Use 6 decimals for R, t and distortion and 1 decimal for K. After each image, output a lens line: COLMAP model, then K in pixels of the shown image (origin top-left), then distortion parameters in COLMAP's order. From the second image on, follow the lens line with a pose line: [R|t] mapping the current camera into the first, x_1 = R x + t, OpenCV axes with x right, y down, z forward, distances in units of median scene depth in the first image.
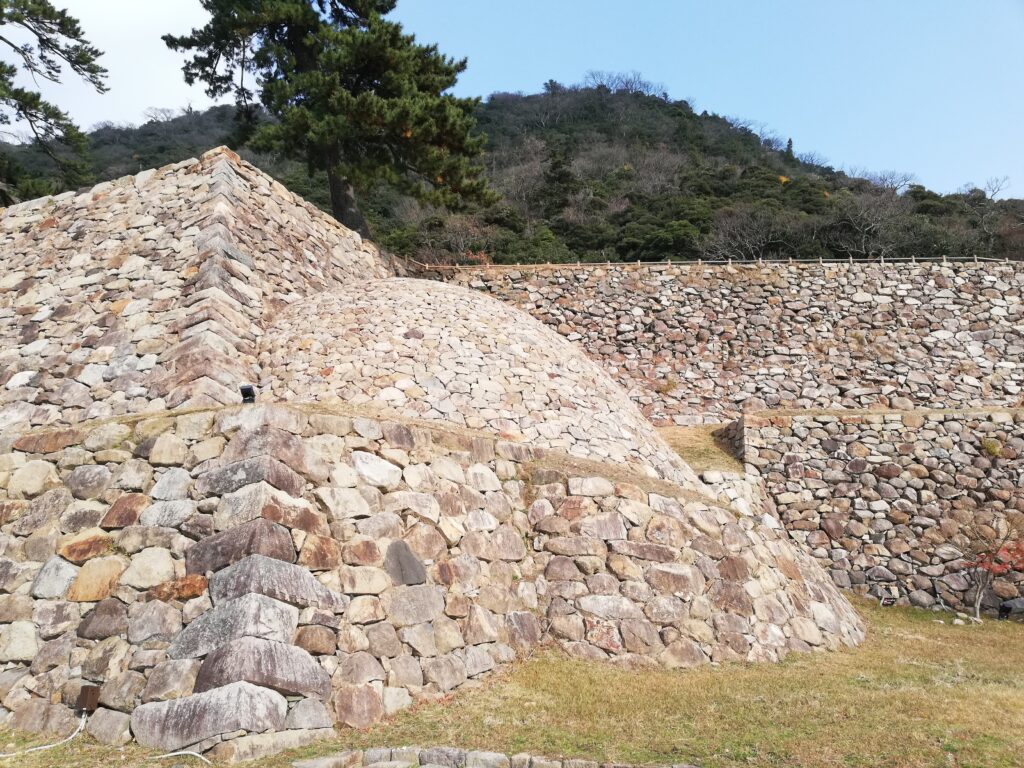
lens RADIAL K [[760.8, 0, 496.5], [0, 760.8, 398.4], [0, 0, 1]] dist [0.068176, -0.089806]
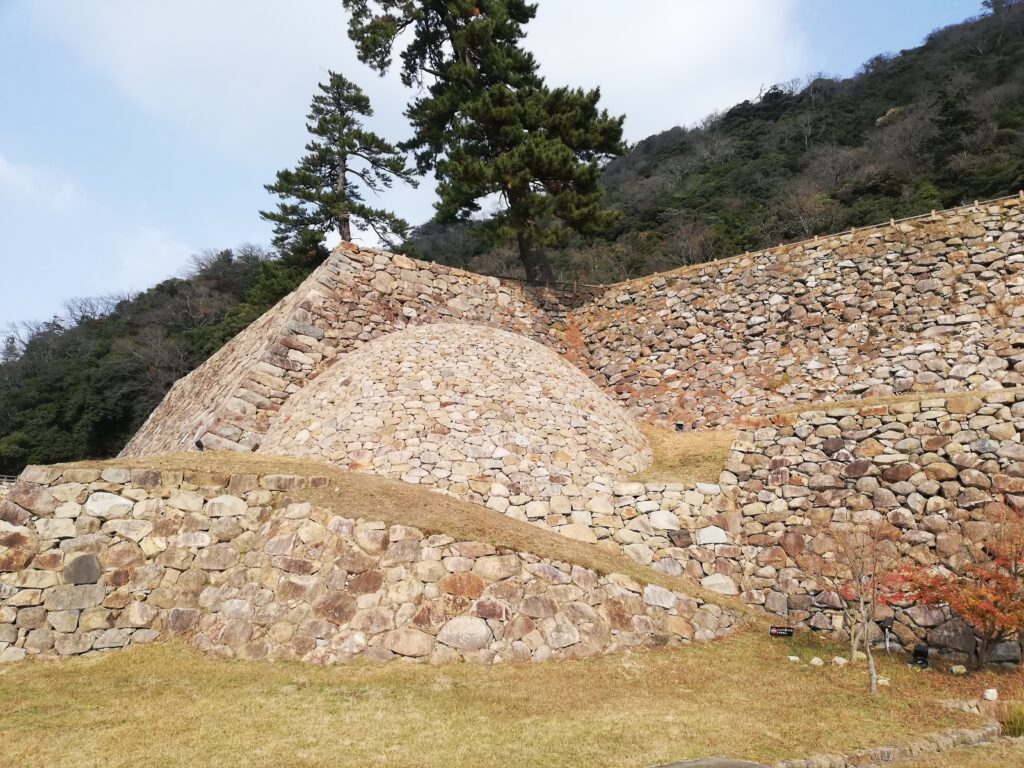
lens RADIAL K [[760.8, 0, 513.0], [0, 760.8, 386.2], [0, 0, 1]] dist [0.068176, -0.089806]
pose [[0.817121, -0.105334, -0.566761, 0.468353], [0.093434, 0.994364, -0.050099, 0.005047], [0.568844, -0.012017, 0.822357, 0.081206]]
